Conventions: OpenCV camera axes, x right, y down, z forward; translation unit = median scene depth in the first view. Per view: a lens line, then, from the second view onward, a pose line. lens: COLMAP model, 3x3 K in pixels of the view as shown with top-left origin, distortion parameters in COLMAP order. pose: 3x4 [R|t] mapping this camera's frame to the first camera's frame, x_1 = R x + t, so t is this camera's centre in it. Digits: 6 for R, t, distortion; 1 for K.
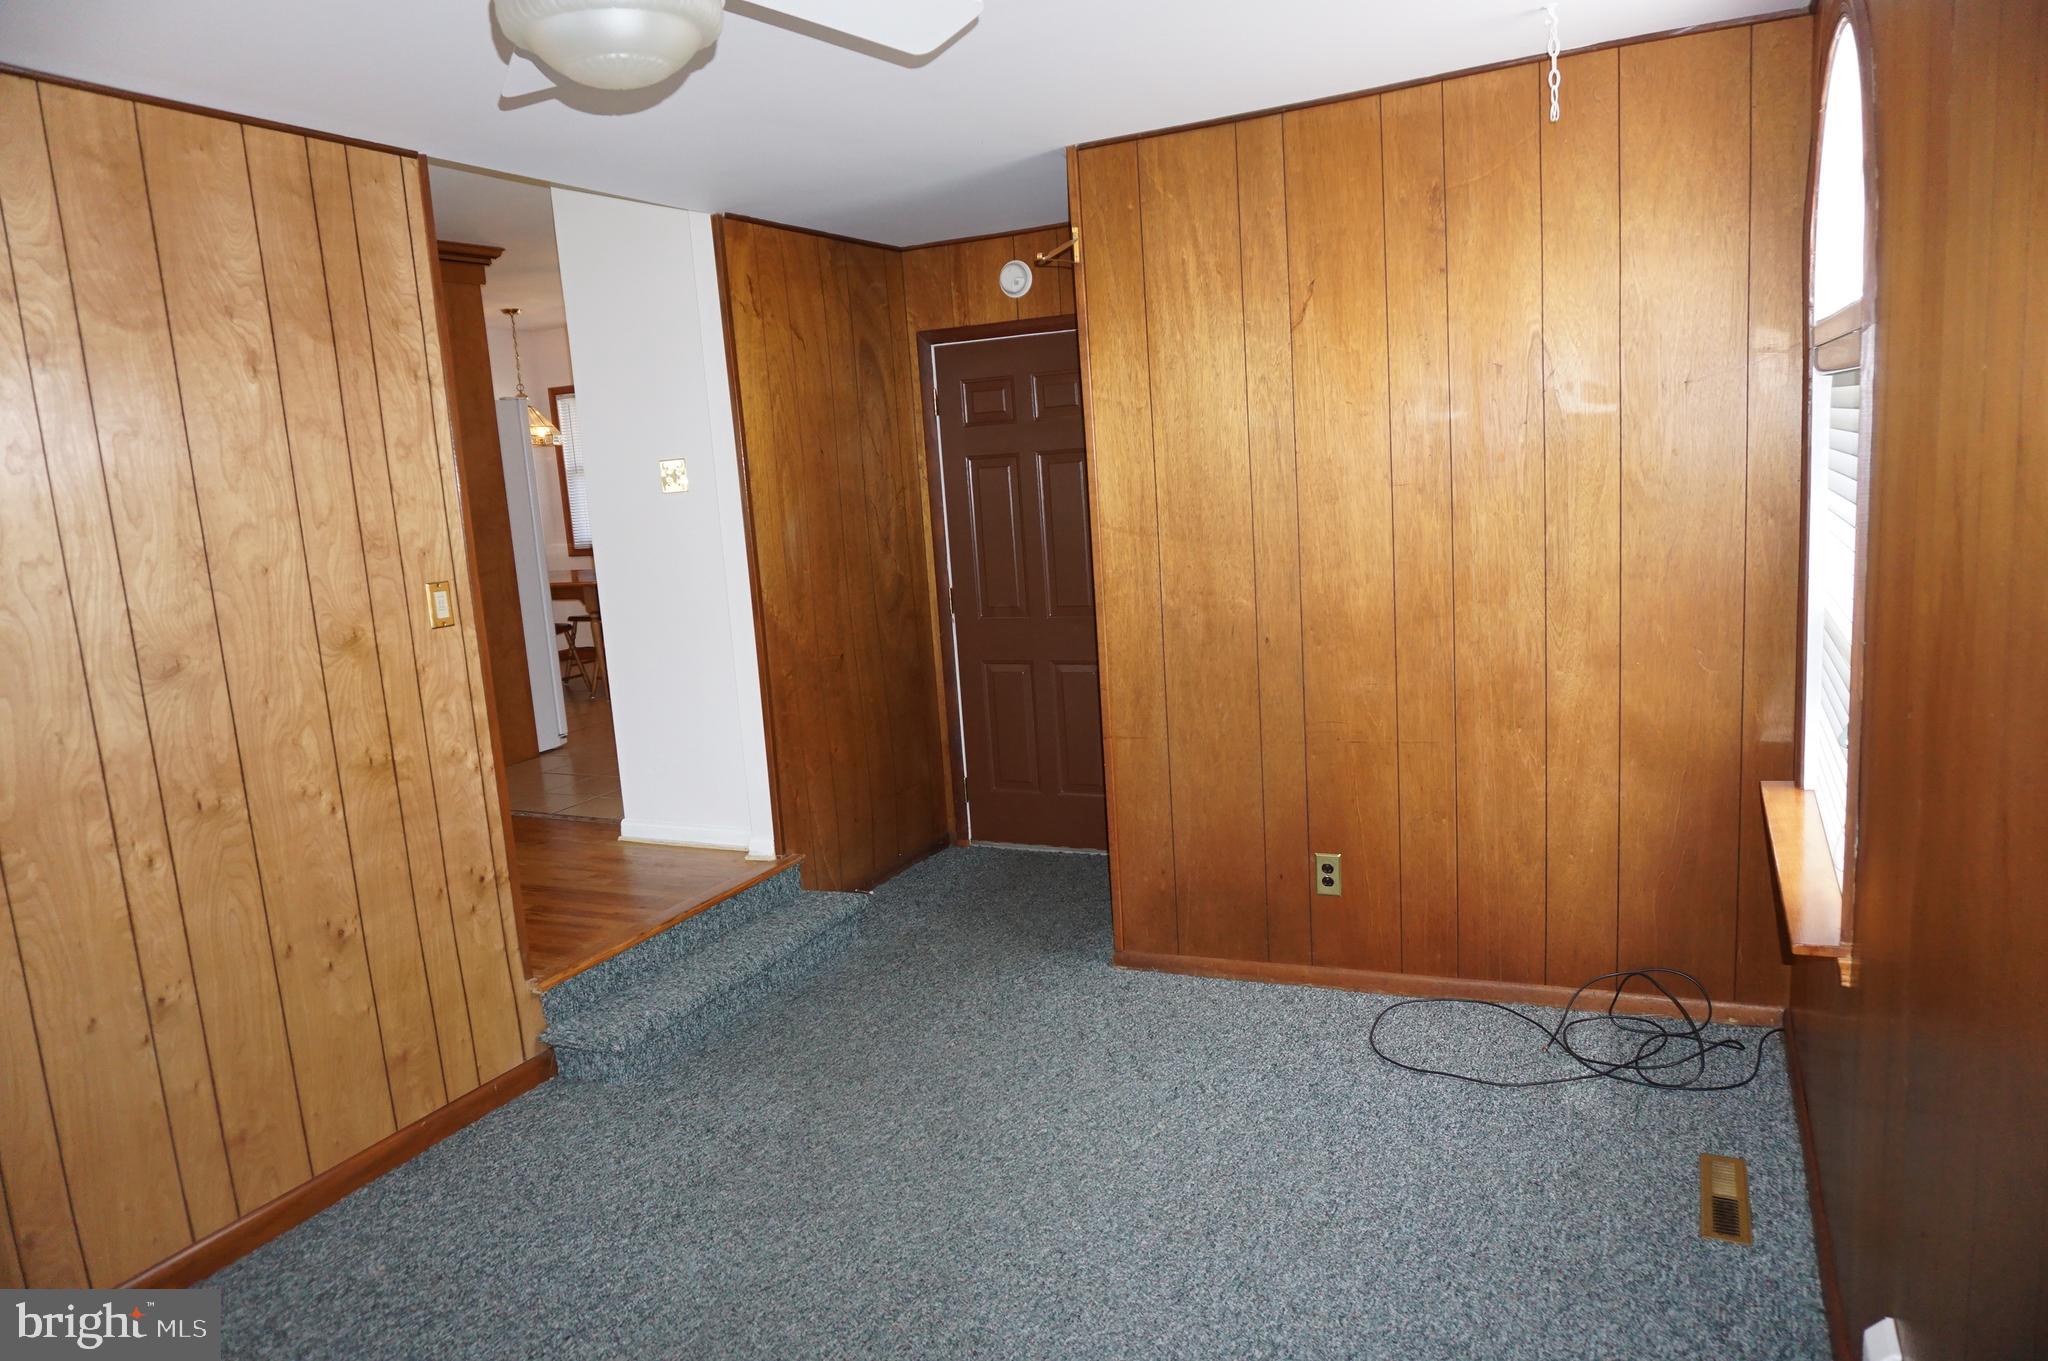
lens RADIAL K [[1348.7, 0, 1024.0], [0, 1348.7, 680.5], [0, 0, 1]] dist [-0.064238, 0.051628]
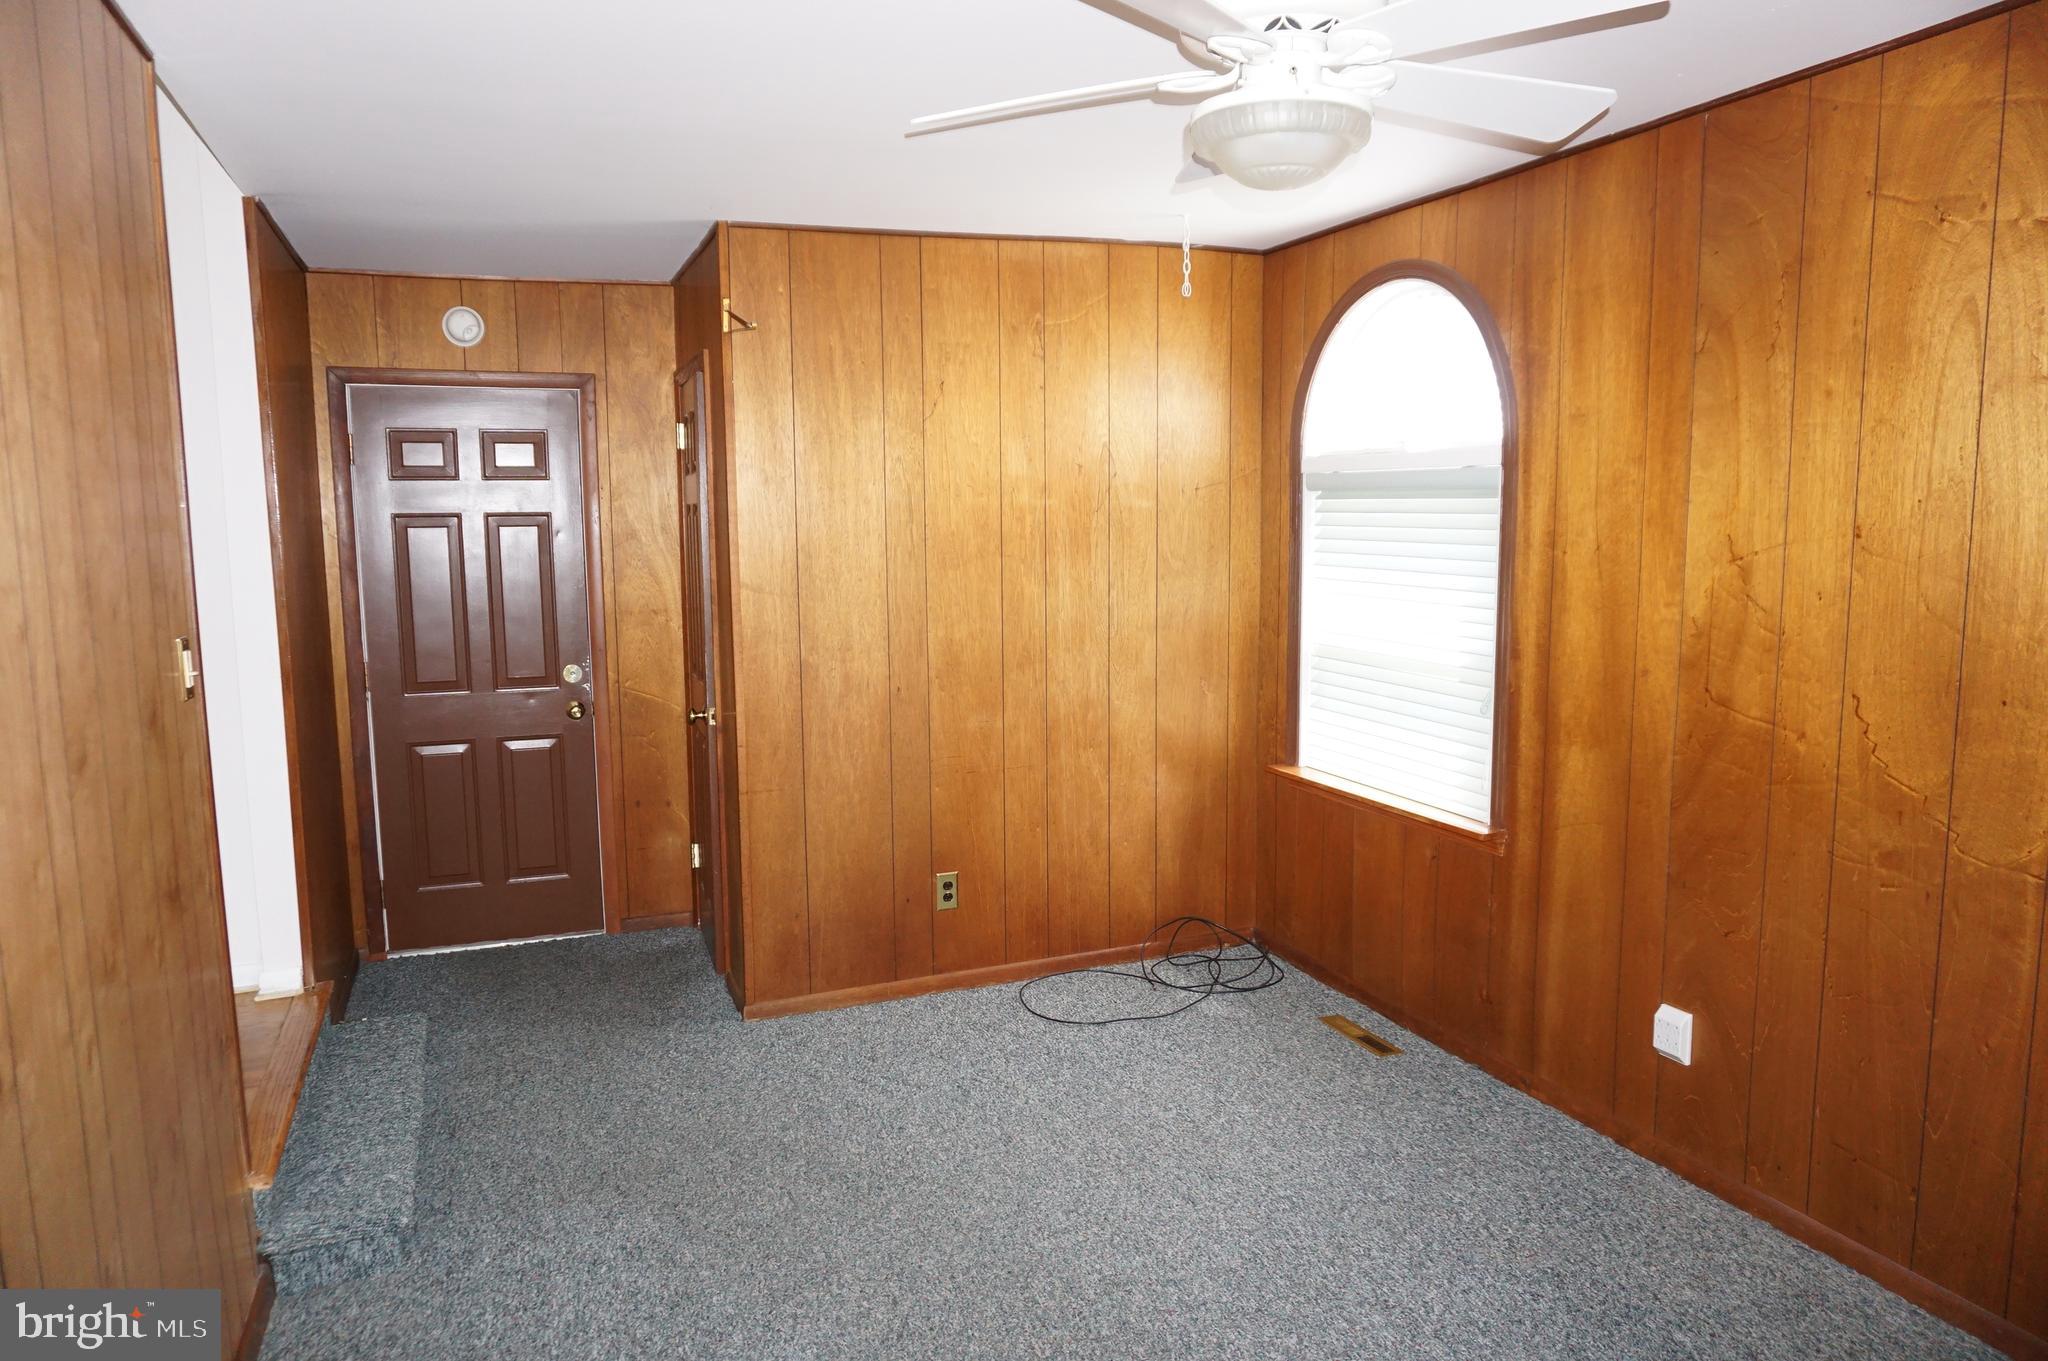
lens RADIAL K [[1348.7, 0, 1024.0], [0, 1348.7, 680.5], [0, 0, 1]] dist [-0.064238, 0.051628]
pose [[0.681419, -0.029274, 0.731308, -0.593433], [0.080699, 0.996113, -0.035320, 0.011403], [-0.727431, 0.083083, 0.681132, 0.157968]]
